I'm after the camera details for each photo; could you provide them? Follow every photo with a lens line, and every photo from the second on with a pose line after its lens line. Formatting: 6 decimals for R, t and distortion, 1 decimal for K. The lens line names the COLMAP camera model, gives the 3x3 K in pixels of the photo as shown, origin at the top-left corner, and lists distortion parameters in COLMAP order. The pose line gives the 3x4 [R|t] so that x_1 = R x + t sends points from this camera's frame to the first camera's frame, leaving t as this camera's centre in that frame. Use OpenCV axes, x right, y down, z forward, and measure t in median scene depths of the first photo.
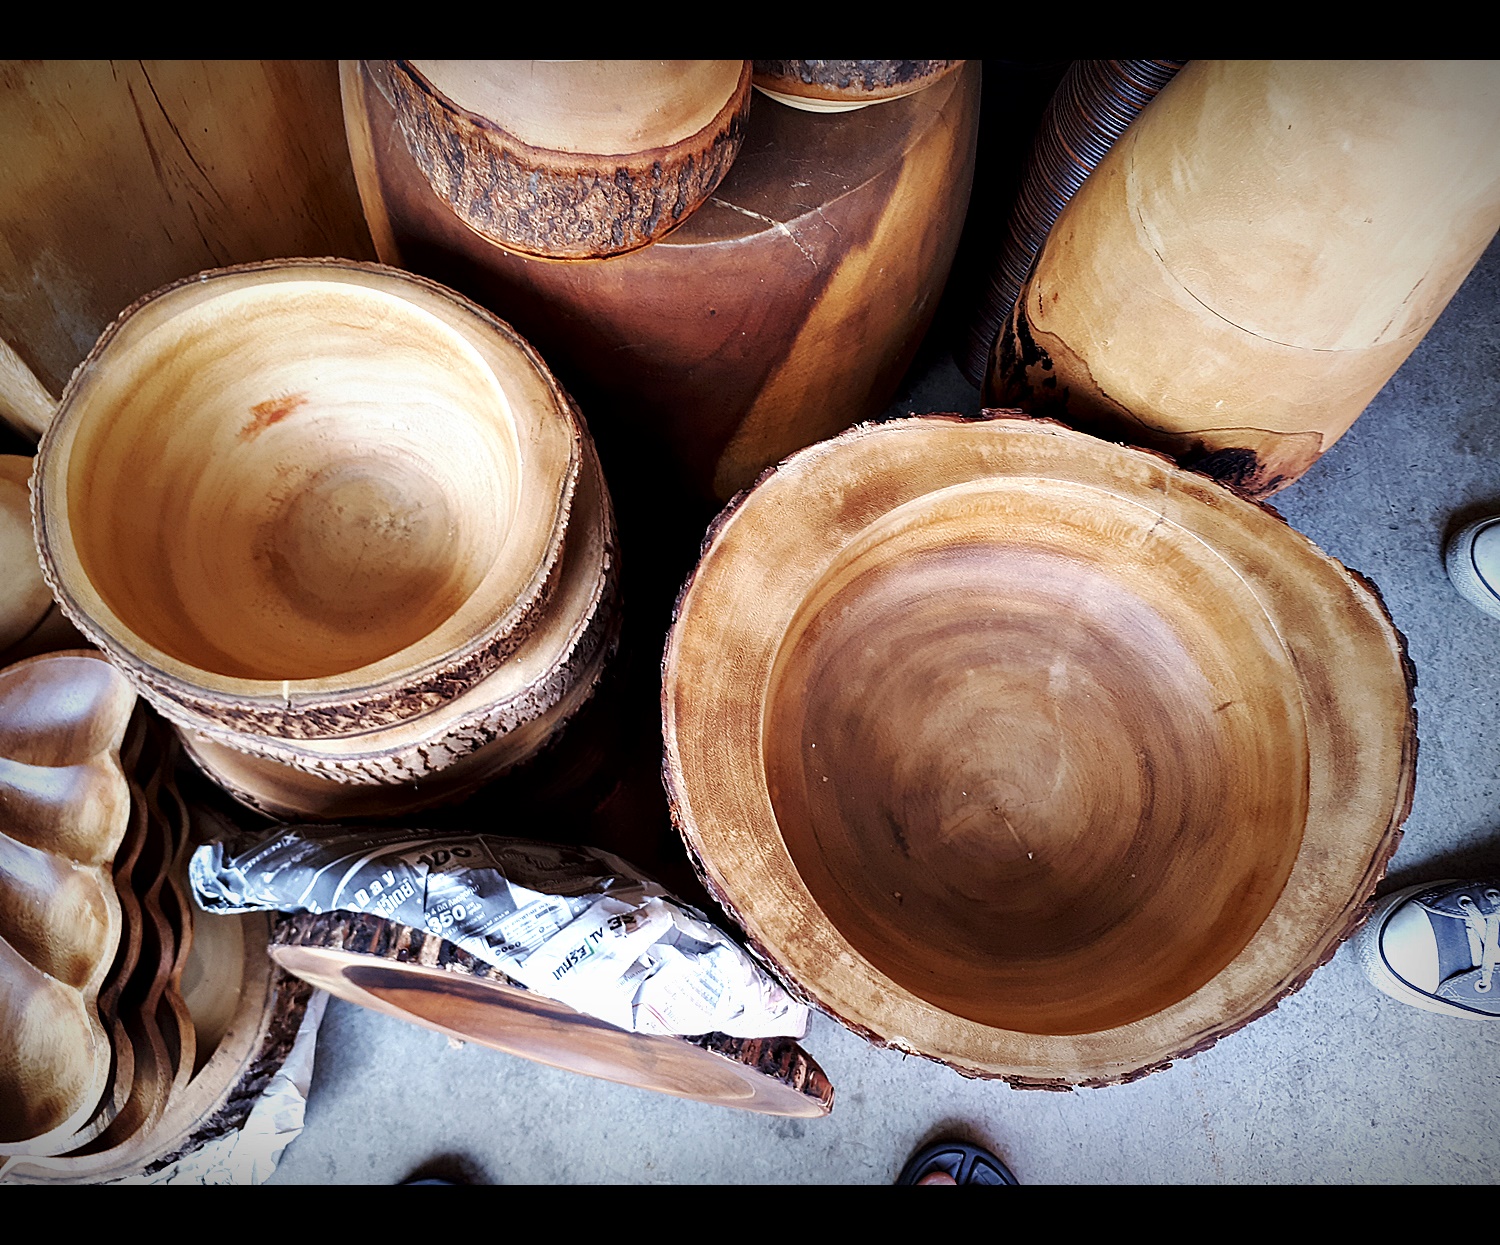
lens RADIAL K [[1221.1, 0, 751.0], [0, 1221.1, 618.1], [0, 0, 1]] dist [0.054846, -0.141119]
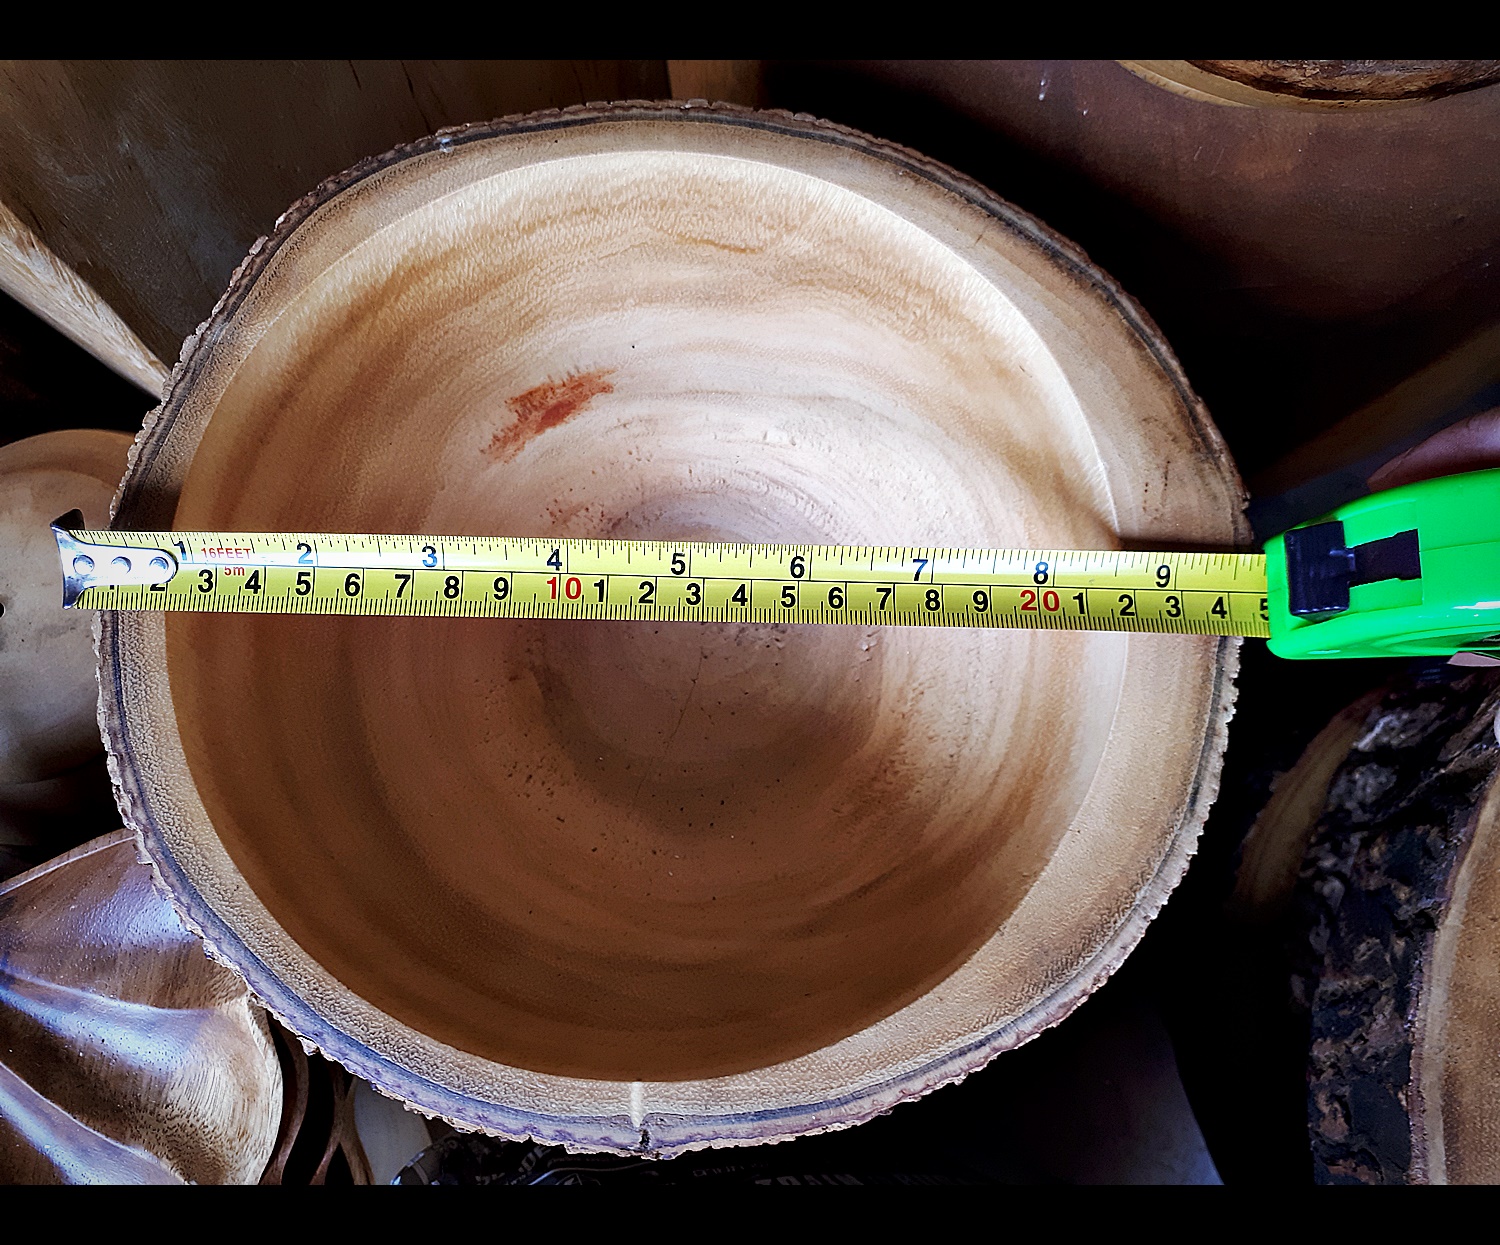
lens RADIAL K [[1491.4, 0, 815.4], [0, 1491.4, 702.7], [0, 0, 1]] dist [0.098761, -0.321535]
pose [[0.991911, 0.046222, -0.118218, -0.217376], [-0.037014, 0.996192, 0.078936, -0.108105], [0.121417, -0.073921, 0.989845, 0.410042]]
